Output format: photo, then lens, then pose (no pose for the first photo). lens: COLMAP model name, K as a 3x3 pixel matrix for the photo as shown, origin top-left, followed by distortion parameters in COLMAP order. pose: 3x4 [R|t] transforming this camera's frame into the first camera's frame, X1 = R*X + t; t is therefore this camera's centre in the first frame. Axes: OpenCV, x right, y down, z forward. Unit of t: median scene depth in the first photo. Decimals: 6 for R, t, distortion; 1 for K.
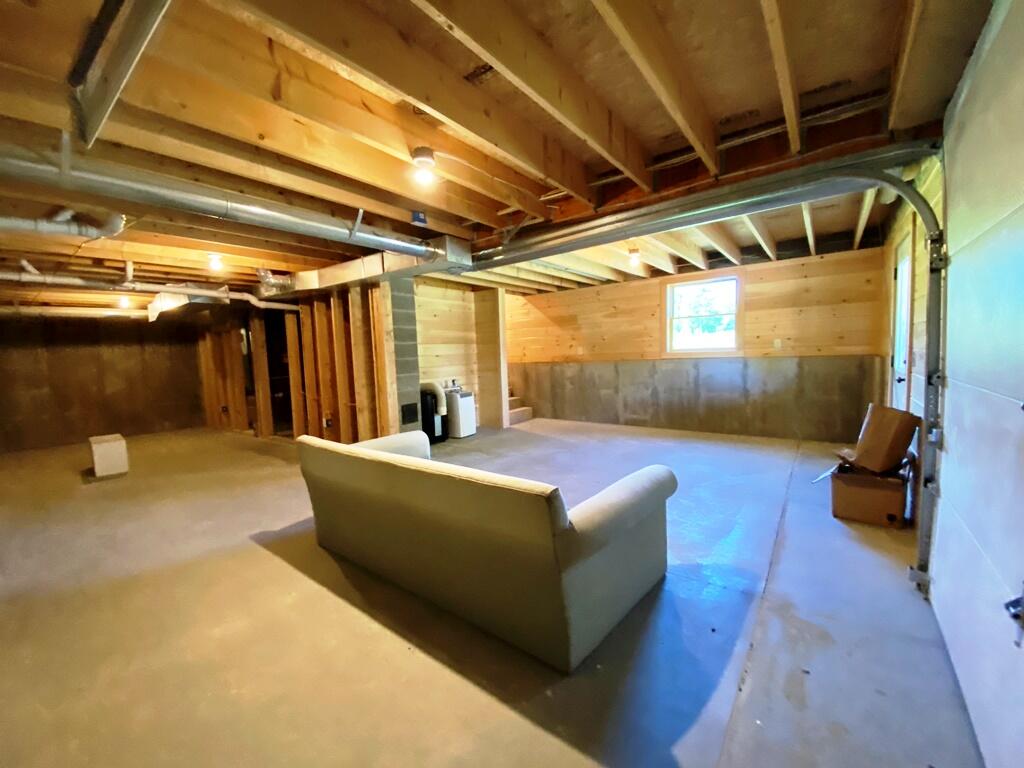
lens RADIAL K [[418.0, 0, 512.0], [0, 418.0, 384.0], [0, 0, 1]] dist [0.043311, -0.000468]
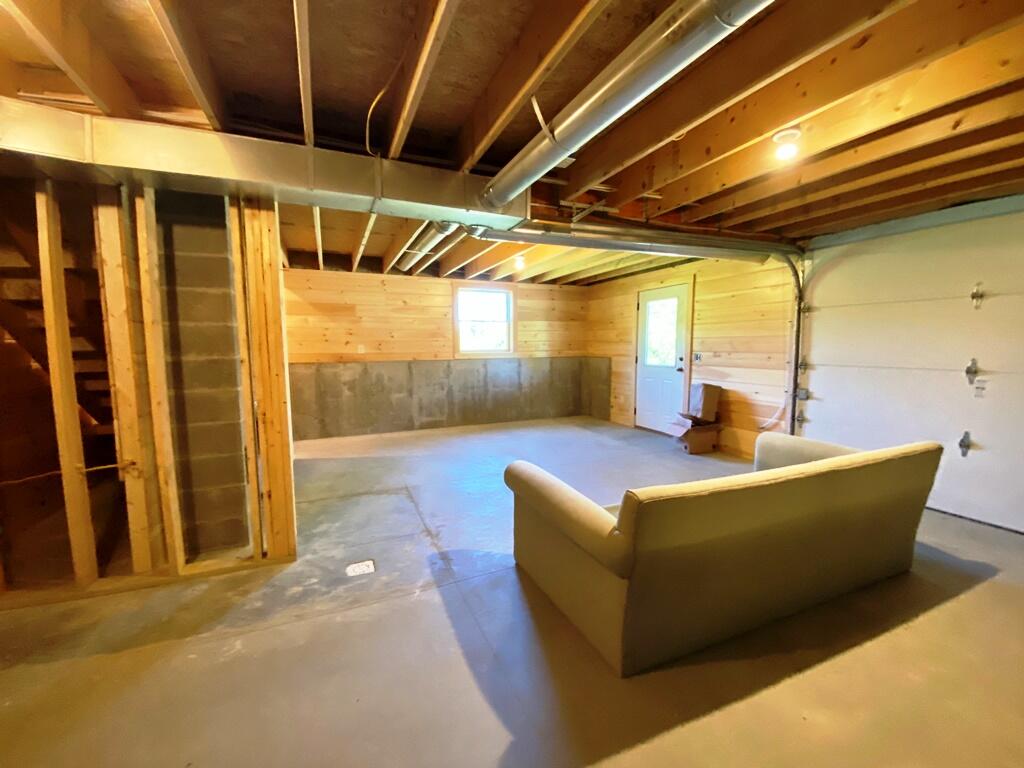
lens RADIAL K [[418.0, 0, 512.0], [0, 418.0, 384.0], [0, 0, 1]] dist [0.043311, -0.000468]
pose [[0.482977, -0.050674, 0.874165, -0.468475], [0.055067, 0.998106, 0.027434, -0.018777], [-0.873900, 0.034887, 0.484853, 0.384480]]
